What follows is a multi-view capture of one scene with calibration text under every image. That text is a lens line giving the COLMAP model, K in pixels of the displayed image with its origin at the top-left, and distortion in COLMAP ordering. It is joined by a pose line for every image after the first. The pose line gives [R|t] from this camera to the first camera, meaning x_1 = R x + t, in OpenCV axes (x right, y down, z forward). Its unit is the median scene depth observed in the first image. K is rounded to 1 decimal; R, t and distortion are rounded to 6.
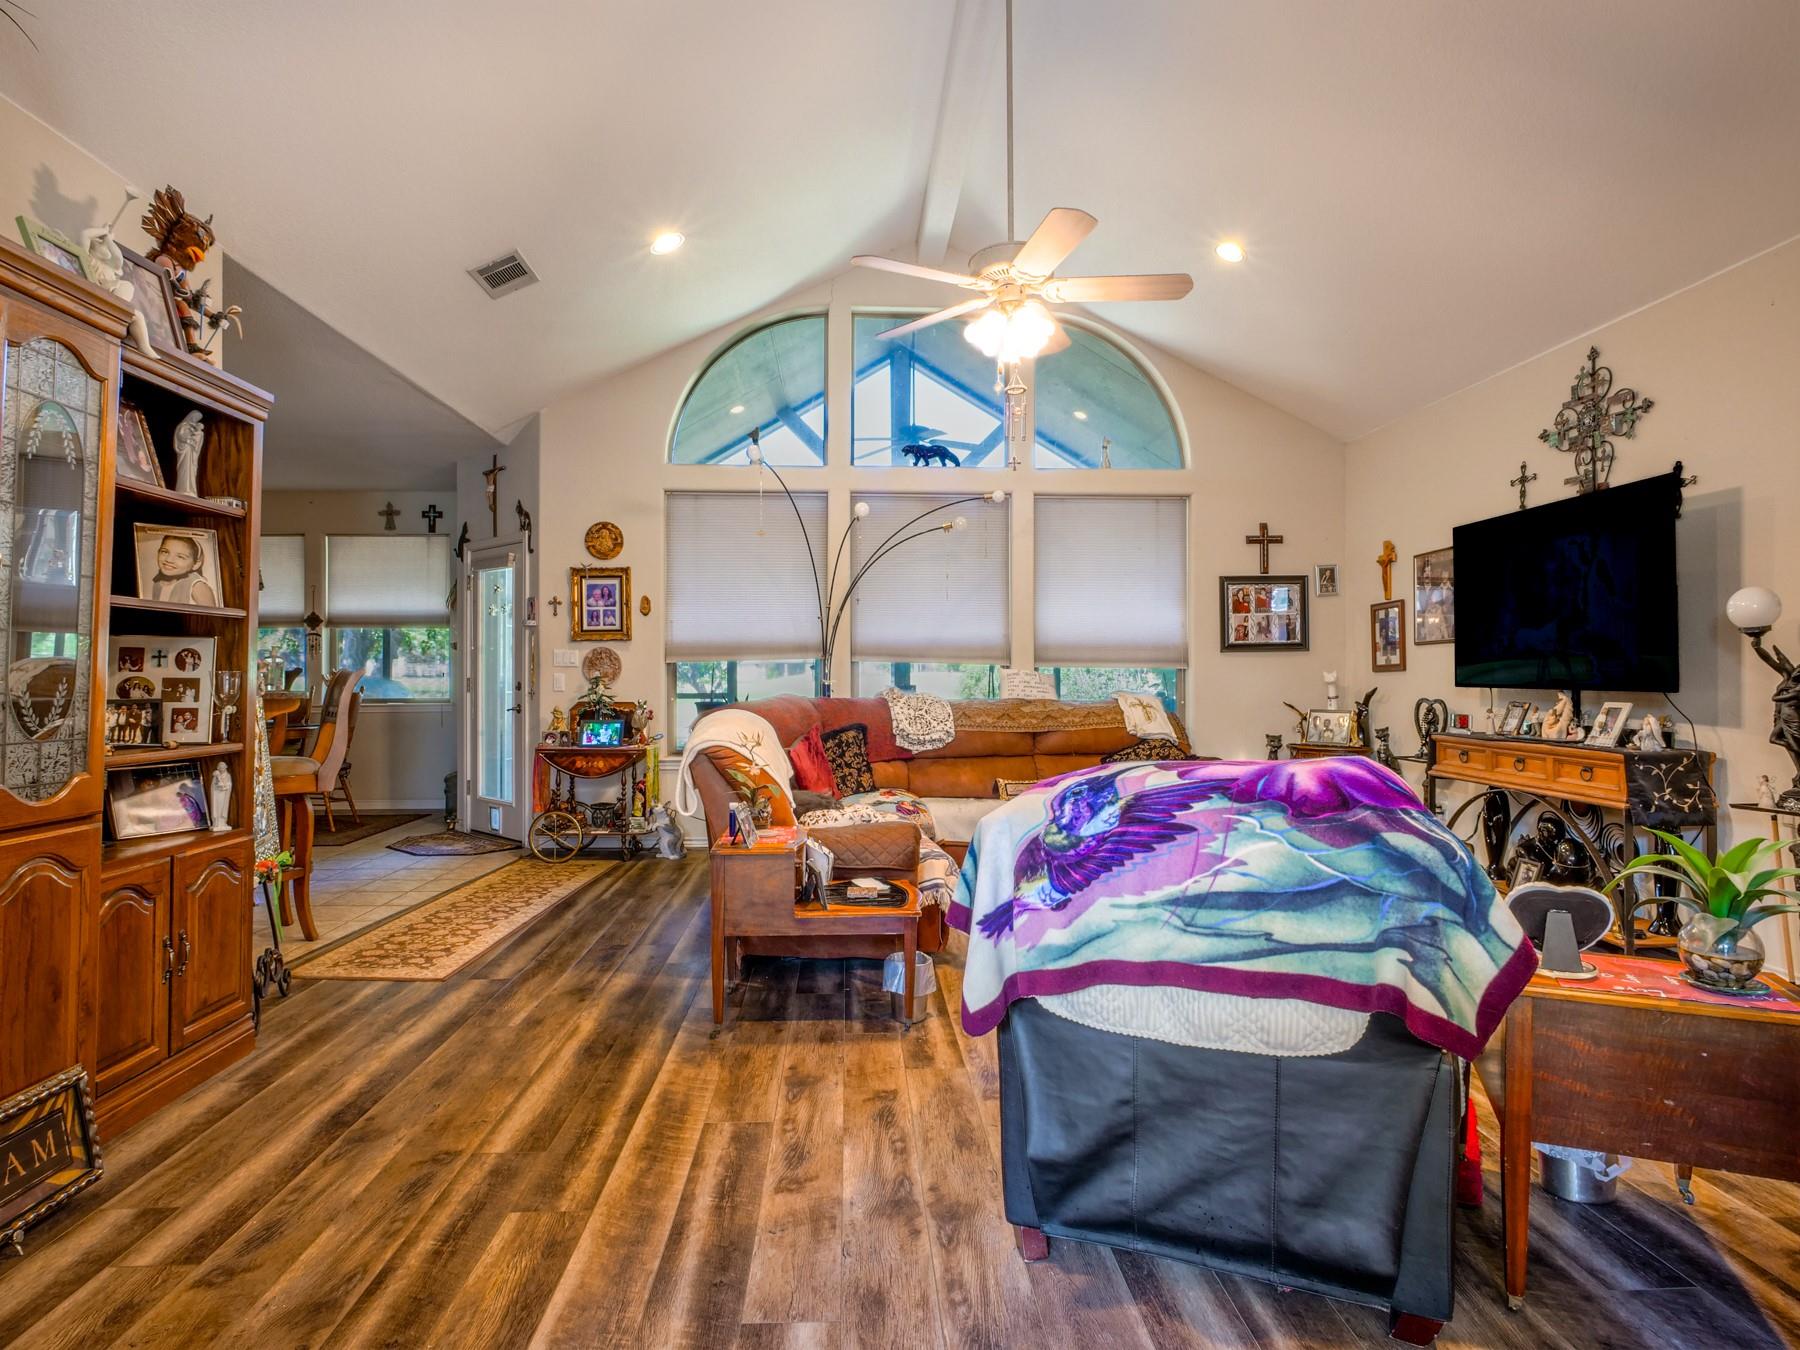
lens RADIAL K [[988.4, 0, 908.1], [0, 988.4, 672.7], [0, 0, 1]] dist [-0.016254, 0.005506]
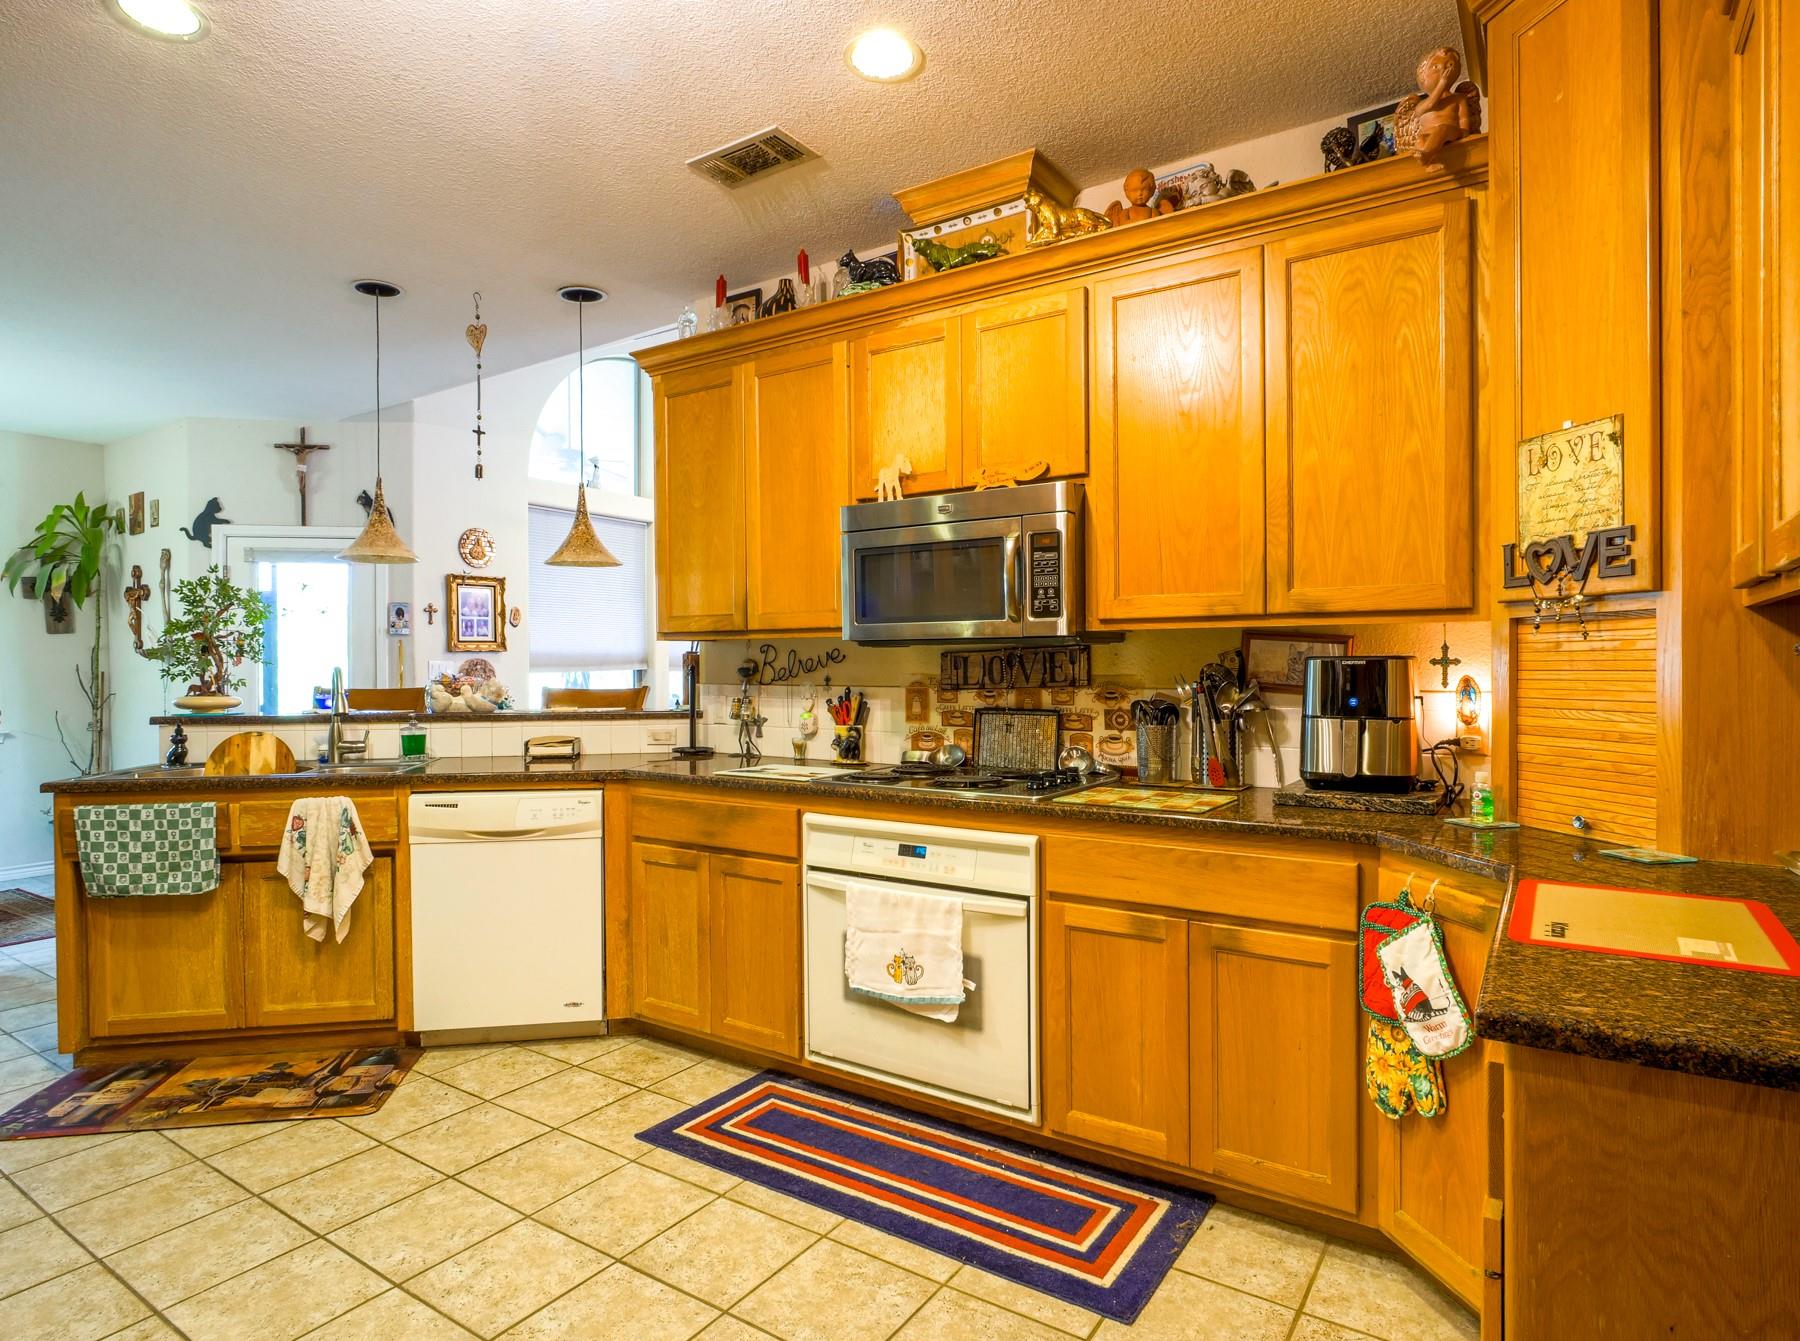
lens RADIAL K [[994.2, 0, 896.3], [0, 994.2, 671.9], [0, 0, 1]] dist [-0.014736, 0.004112]
pose [[0.606363, -0.004373, 0.795176, -0.881290], [0.003462, 0.999990, 0.002860, -0.014833], [-0.795181, 0.001019, 0.606372, 0.088502]]
